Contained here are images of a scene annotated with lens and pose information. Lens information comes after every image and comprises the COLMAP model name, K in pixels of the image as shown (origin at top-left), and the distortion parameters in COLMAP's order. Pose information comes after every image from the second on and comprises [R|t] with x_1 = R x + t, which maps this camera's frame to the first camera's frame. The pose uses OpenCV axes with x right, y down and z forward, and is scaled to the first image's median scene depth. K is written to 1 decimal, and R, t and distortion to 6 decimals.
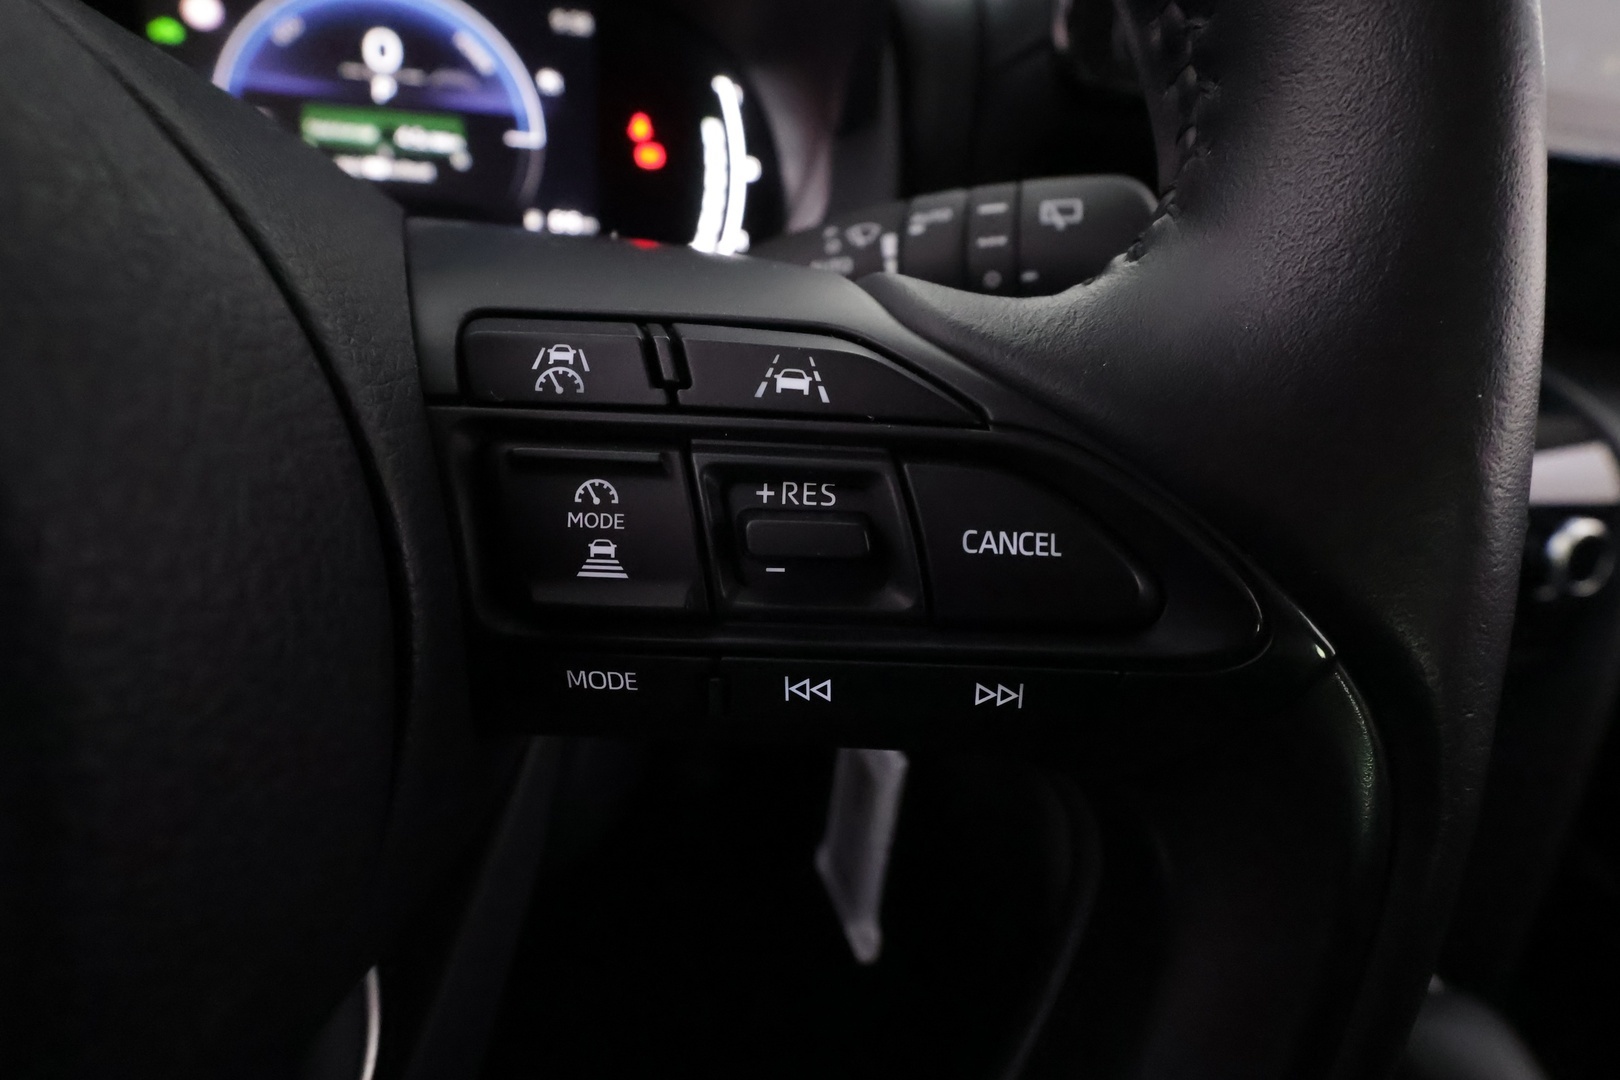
lens RADIAL K [[794.6, 0, 810.0], [0, 794.6, 540.0], [0, 0, 1]] dist [0.000203, -0.000052]
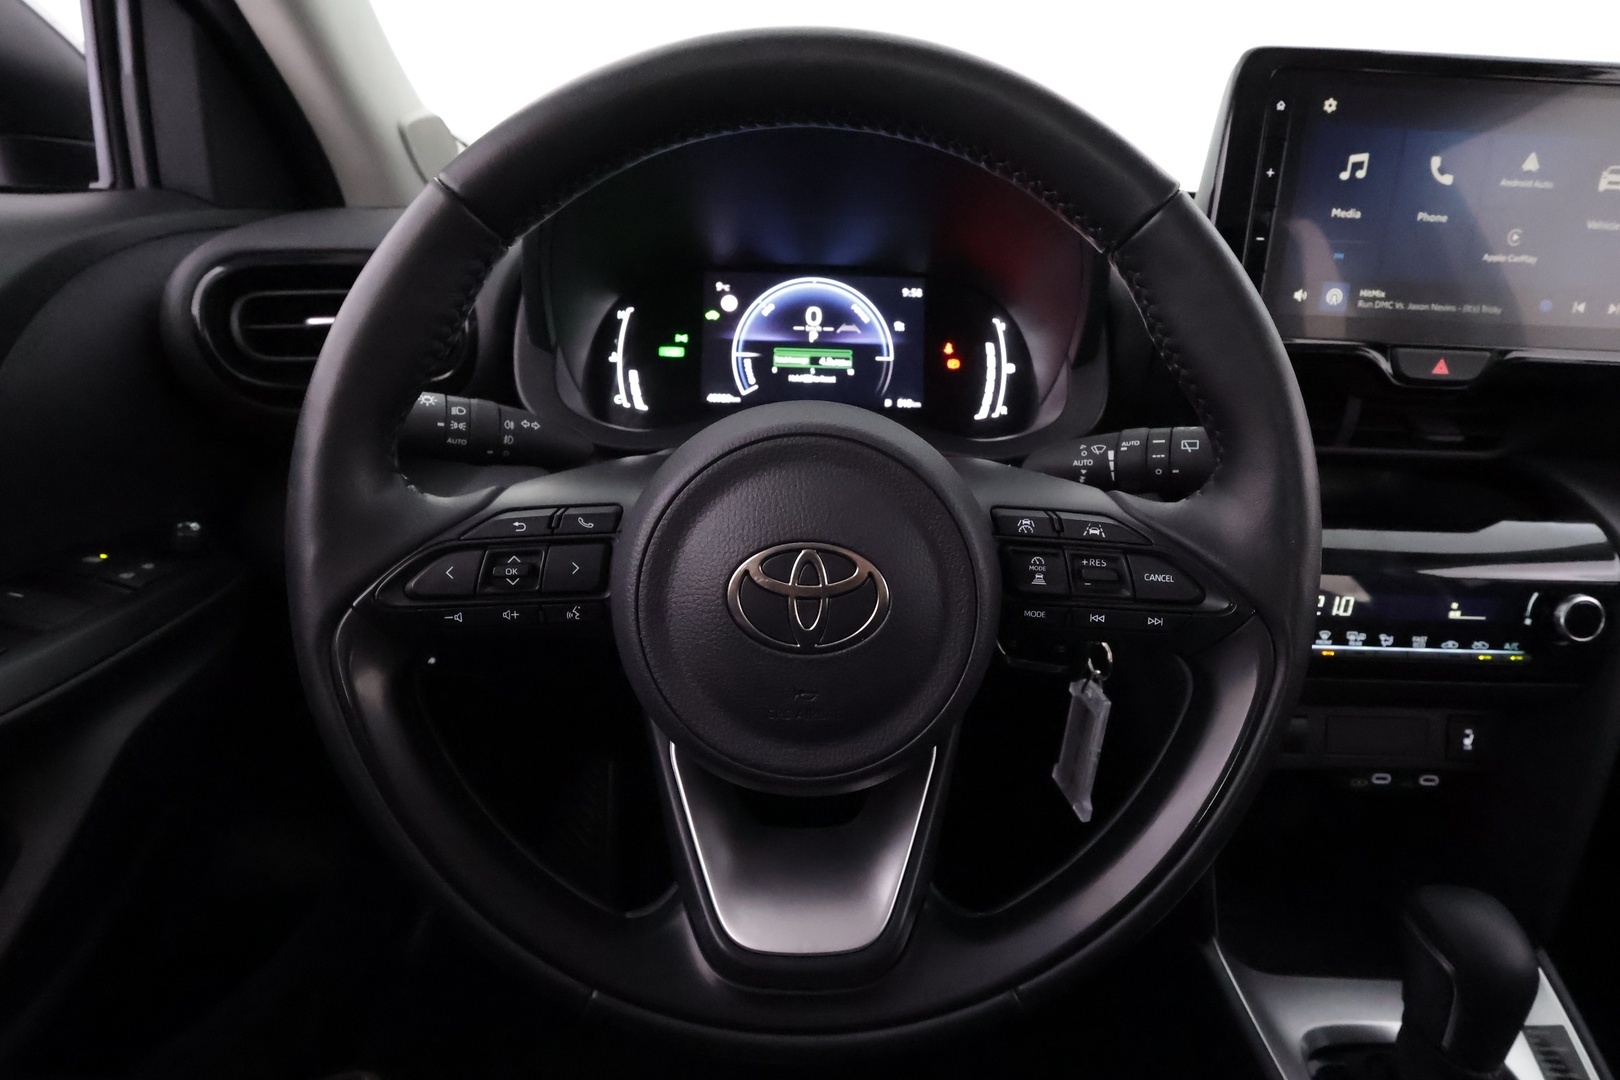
lens RADIAL K [[794.6, 0, 810.0], [0, 794.6, 540.0], [0, 0, 1]] dist [0.000203, -0.000052]
pose [[0.978679, 0.024640, -0.203914, -0.295856], [-0.040646, 0.996379, -0.074682, 0.086486], [0.201336, 0.081378, 0.976136, -1.490902]]
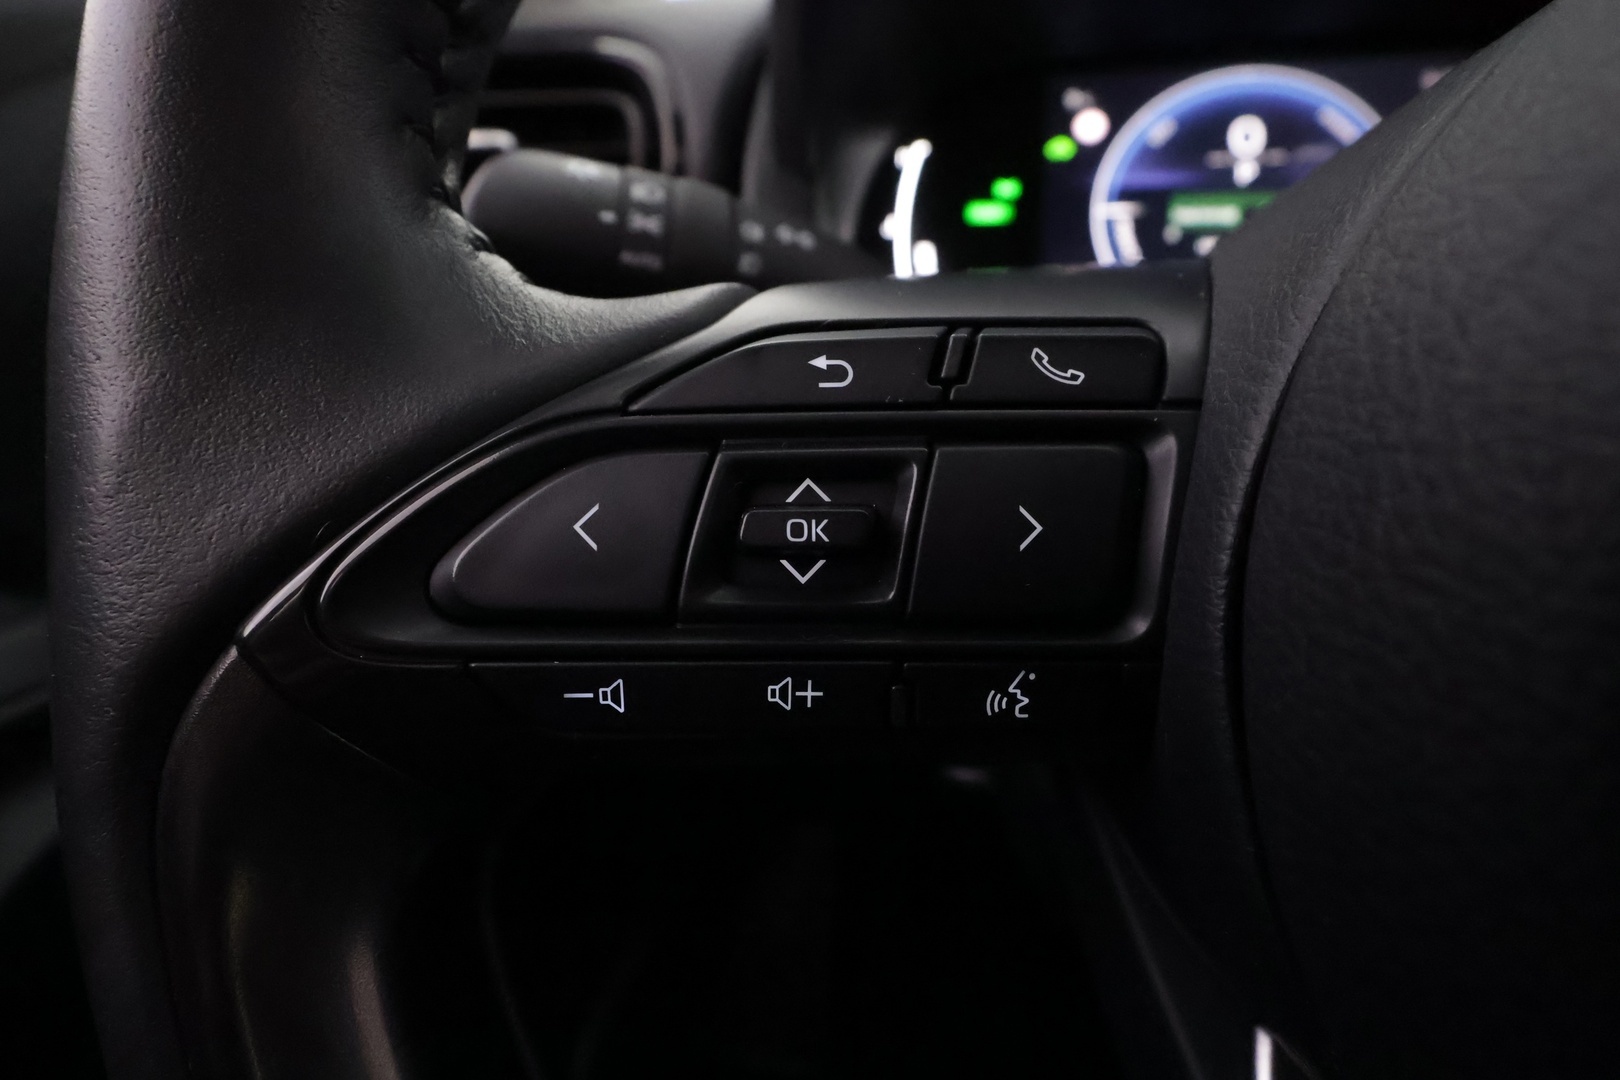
lens RADIAL K [[794.6, 0, 810.0], [0, 794.6, 540.0], [0, 0, 1]] dist [0.000203, -0.000052]
pose [[0.909657, 0.039890, -0.413440, -1.167062], [-0.083743, 0.992551, -0.088487, 0.098285], [0.406830, 0.115115, 0.906222, -0.229618]]
